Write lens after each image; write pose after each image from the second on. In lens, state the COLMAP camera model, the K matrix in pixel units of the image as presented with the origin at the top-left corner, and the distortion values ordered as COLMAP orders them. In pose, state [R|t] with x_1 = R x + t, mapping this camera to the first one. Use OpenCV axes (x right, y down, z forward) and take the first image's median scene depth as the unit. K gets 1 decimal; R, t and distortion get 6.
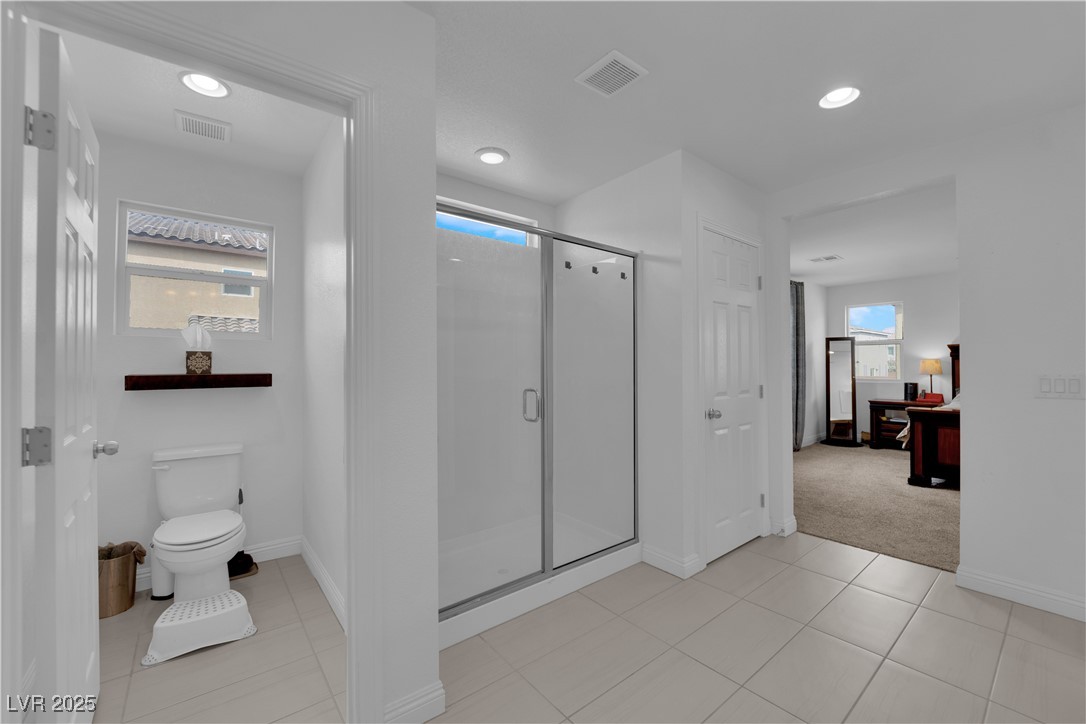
lens RADIAL K [[437.4, 0, 543.7], [0, 437.4, 361.6], [0, 0, 1]] dist [-0.016221, -0.000219]
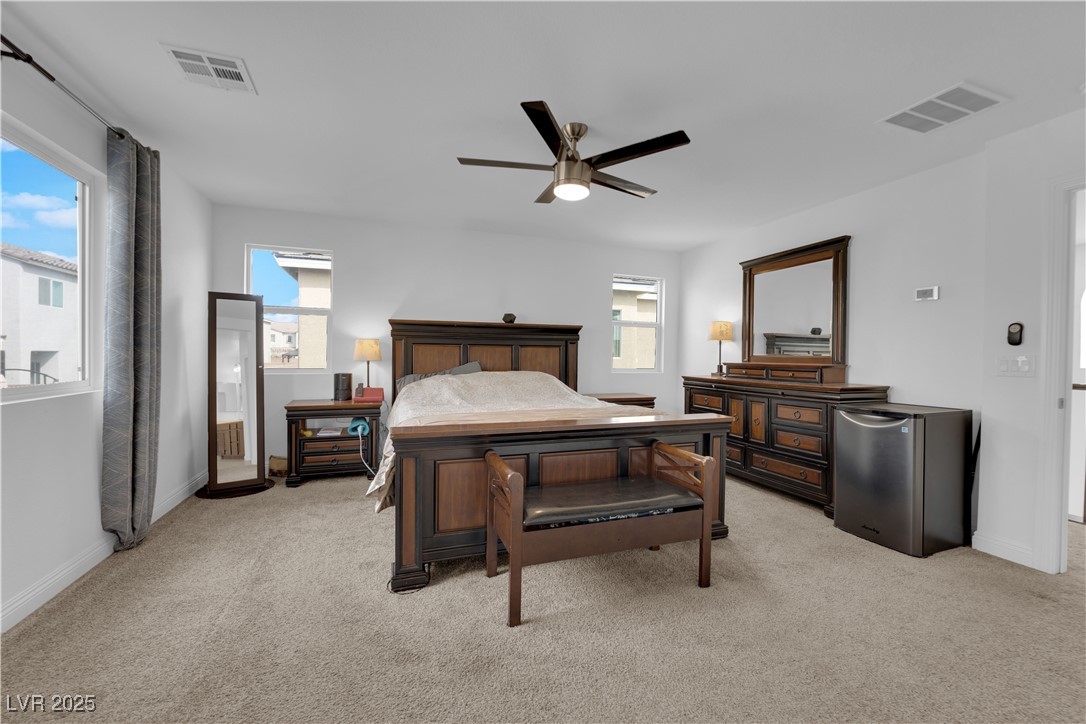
lens RADIAL K [[437.4, 0, 543.1], [0, 437.4, 357.4], [0, 0, 1]] dist [-0.016221, -0.000219]
pose [[0.327769, -0.001870, 0.944756, 0.316489], [-0.020346, 0.999752, 0.009037, 0.011688], [-0.944539, -0.022184, 0.327649, 0.490476]]
